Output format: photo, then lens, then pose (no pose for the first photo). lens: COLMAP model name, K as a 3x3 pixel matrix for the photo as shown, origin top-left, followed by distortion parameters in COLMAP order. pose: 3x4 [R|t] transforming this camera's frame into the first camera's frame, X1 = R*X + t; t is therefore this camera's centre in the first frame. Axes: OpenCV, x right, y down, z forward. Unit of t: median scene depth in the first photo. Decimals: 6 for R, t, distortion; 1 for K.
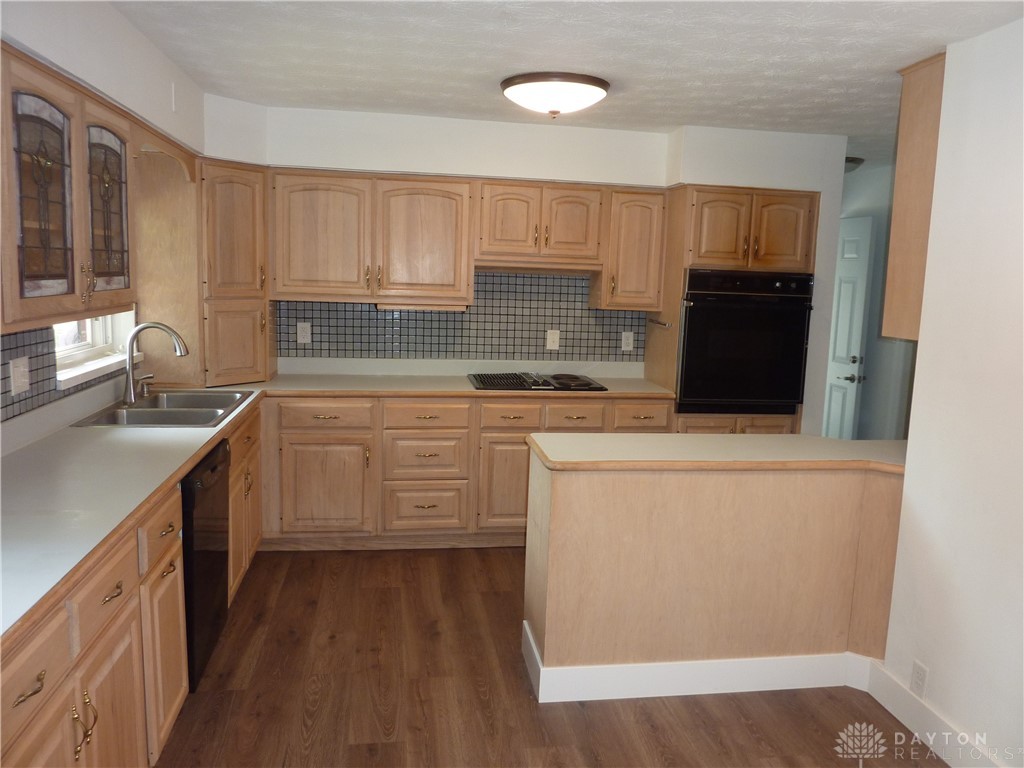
lens RADIAL K [[785.4, 0, 514.1], [0, 785.4, 385.8], [0, 0, 1]] dist [-0.020092, -0.002780]
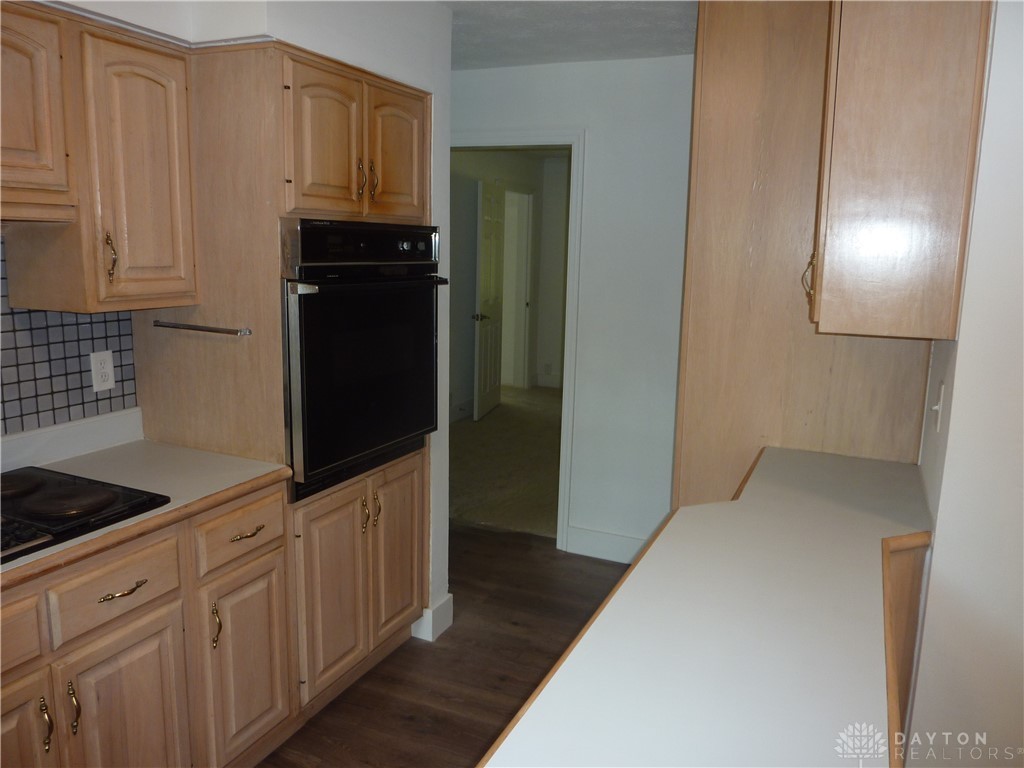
lens RADIAL K [[785.4, 0, 511.4], [0, 785.4, 373.3], [0, 0, 1]] dist [-0.020092, -0.002780]
pose [[0.547537, -0.158021, 0.821725, -0.119255], [0.115646, 0.986874, 0.112722, -0.088435], [-0.828751, 0.033310, 0.558625, 0.586824]]
